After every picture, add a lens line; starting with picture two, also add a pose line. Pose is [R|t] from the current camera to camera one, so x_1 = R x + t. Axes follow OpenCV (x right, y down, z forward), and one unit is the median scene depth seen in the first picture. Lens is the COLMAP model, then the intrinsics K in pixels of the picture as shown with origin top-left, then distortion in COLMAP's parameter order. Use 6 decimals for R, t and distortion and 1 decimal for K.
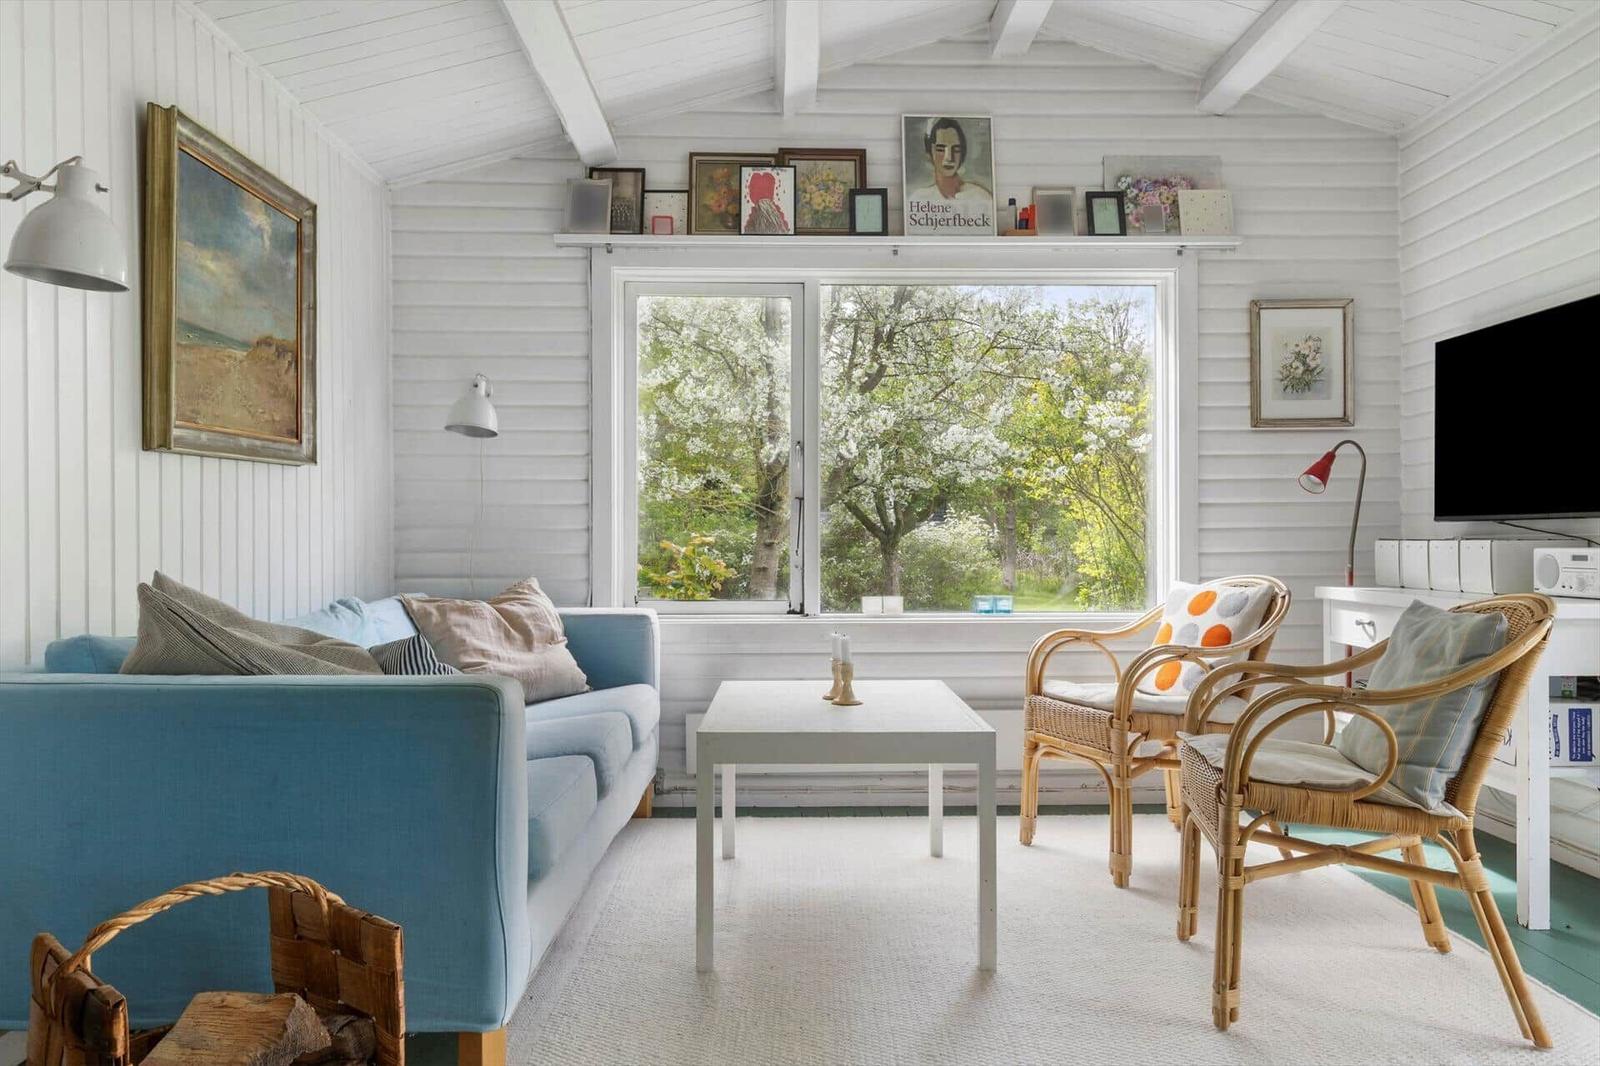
lens RADIAL K [[1204.3, 0, 807.1], [0, 1204.3, 516.3], [0, 0, 1]] dist [0.000331, 0.007544]
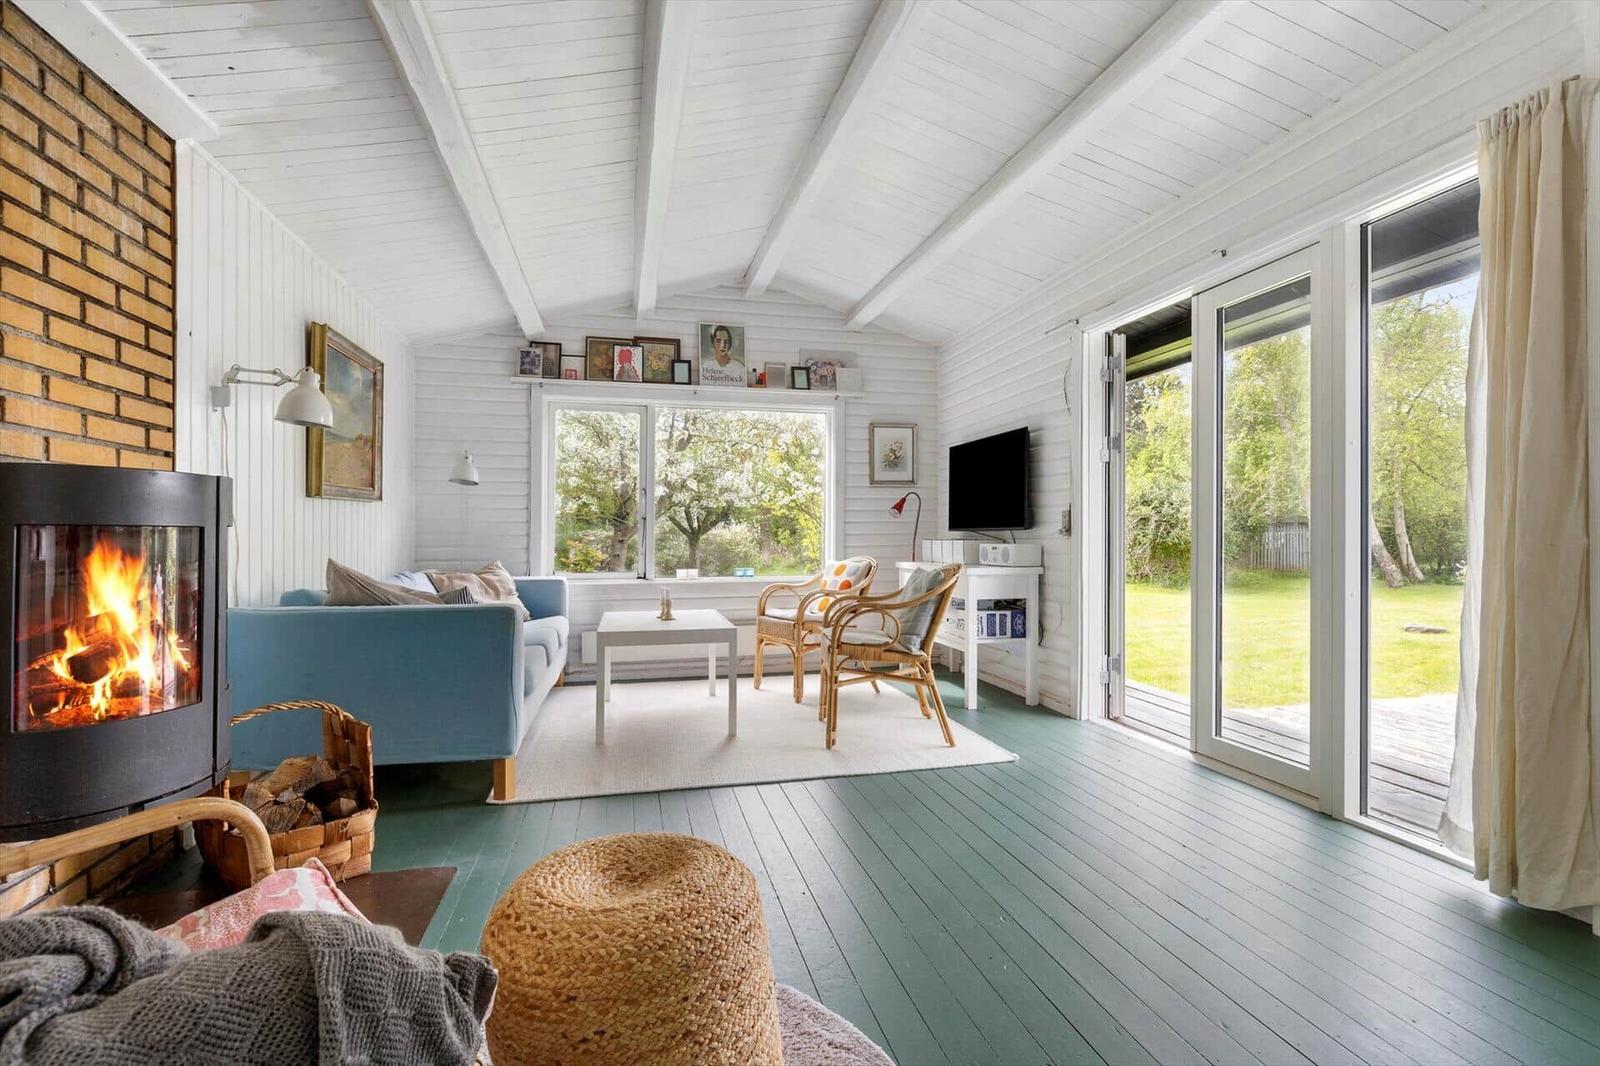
lens RADIAL K [[750.3, 0, 809.3], [0, 750.3, 512.3], [0, 0, 1]] dist [-0.002082, 0.000333]
pose [[0.976342, 0.006238, 0.216143, -0.007861], [-0.003487, 0.999908, -0.013107, -0.010101], [-0.216204, 0.012043, 0.976274, -0.230007]]
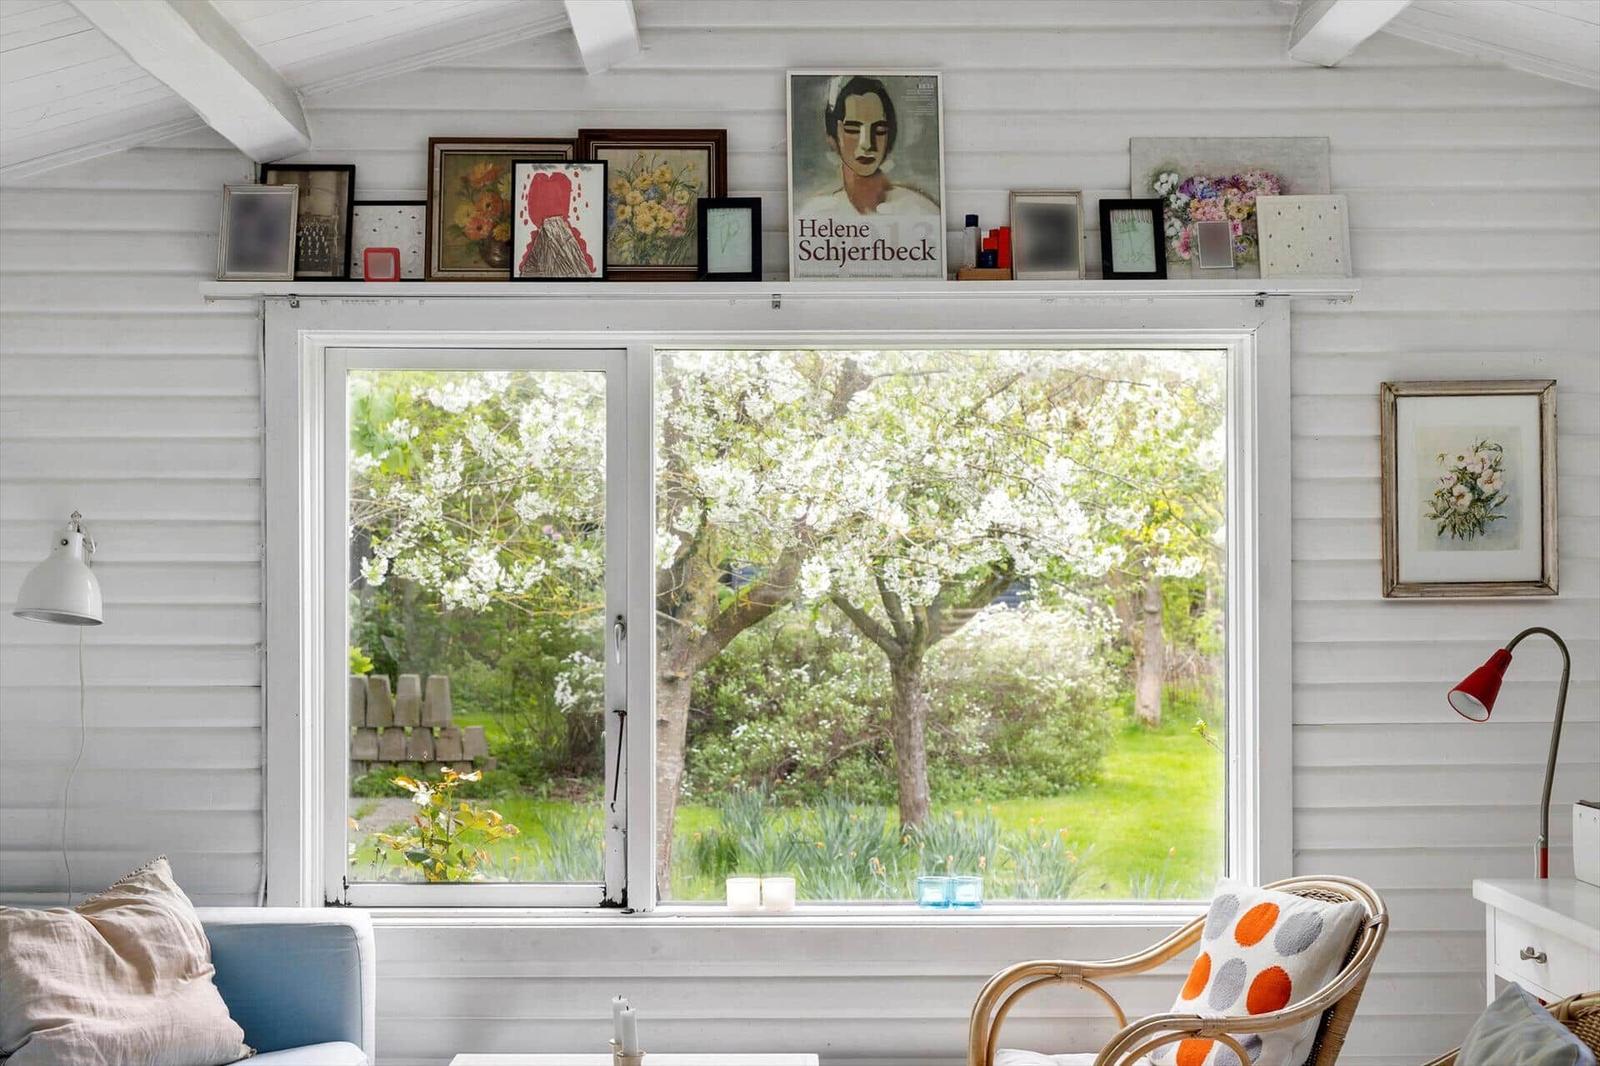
lens RADIAL K [[2246.1, 0, 749.2], [0, 2246.1, 560.6], [0, 0, 1]] dist [0.002064, 0.000000]
pose [[0.999694, 0.000481, -0.024751, 0.088814], [-0.000453, 0.999999, 0.001114, -0.095277], [0.024751, -0.001103, 0.999693, -0.107817]]
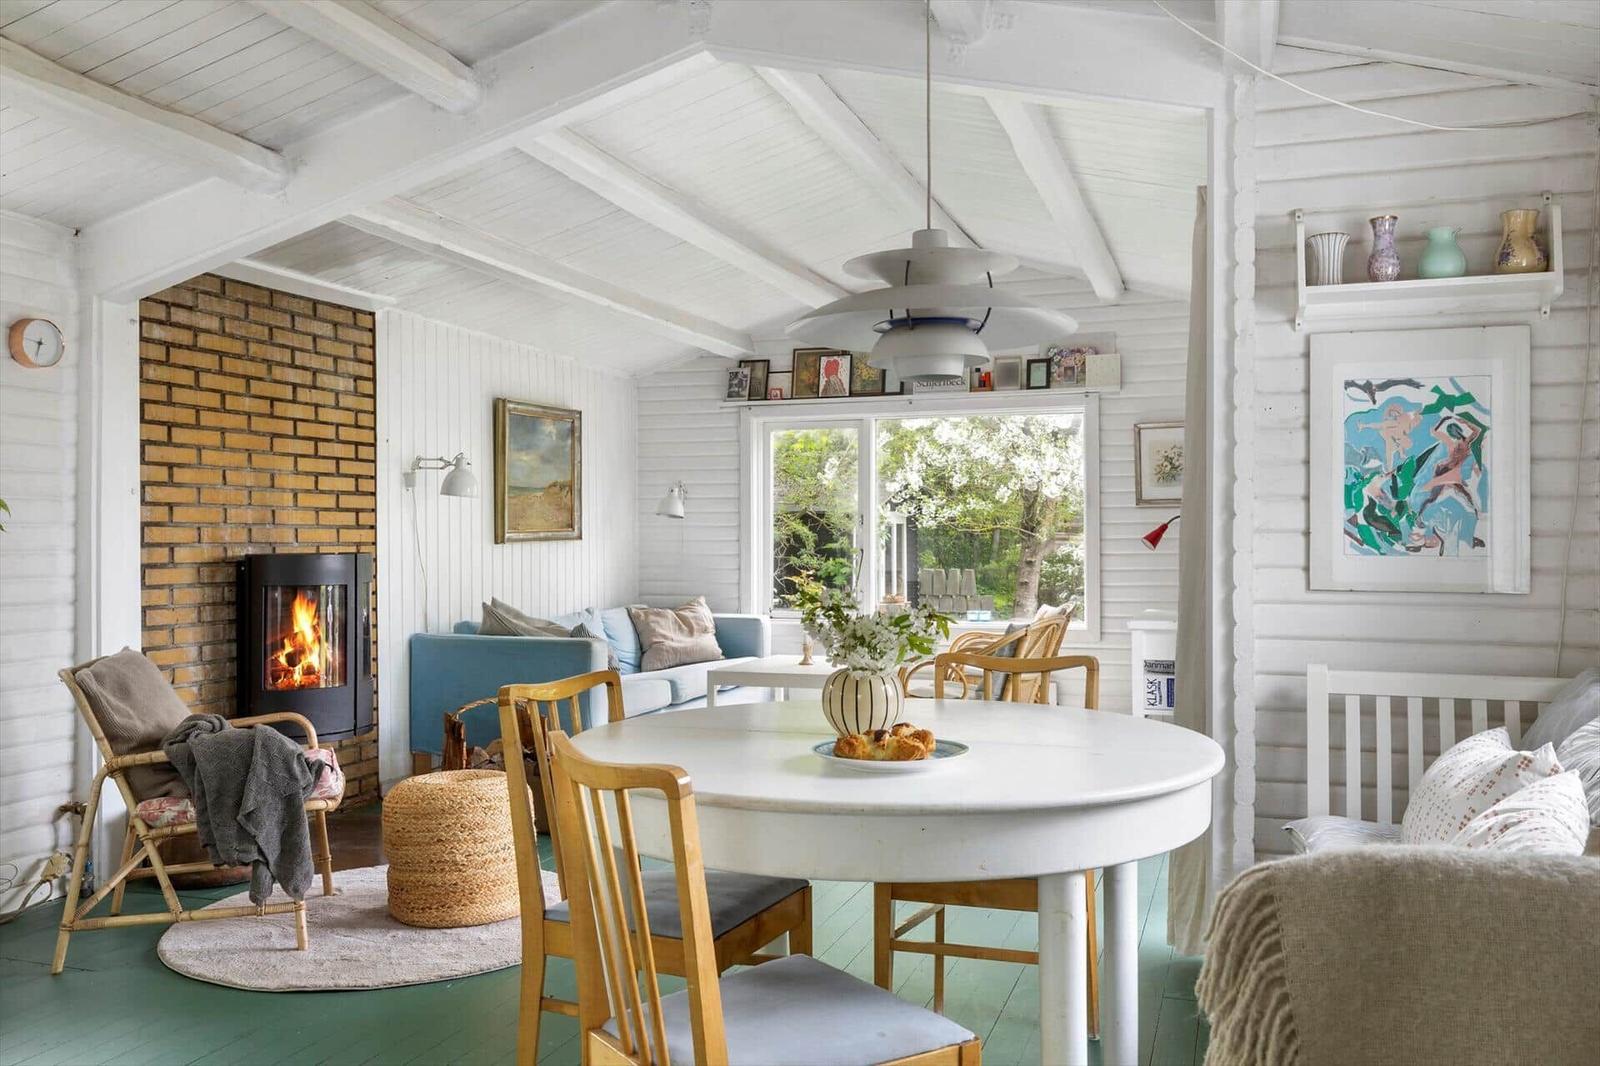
lens RADIAL K [[1301.3, 0, 801.5], [0, 1301.3, 490.2], [0, 0, 1]] dist [-0.000347, 0.008682]
pose [[0.939565, -0.013974, -0.342084, 0.550538], [0.007254, 0.999755, -0.020915, -0.063067], [0.342293, 0.017170, 0.939437, -0.740385]]
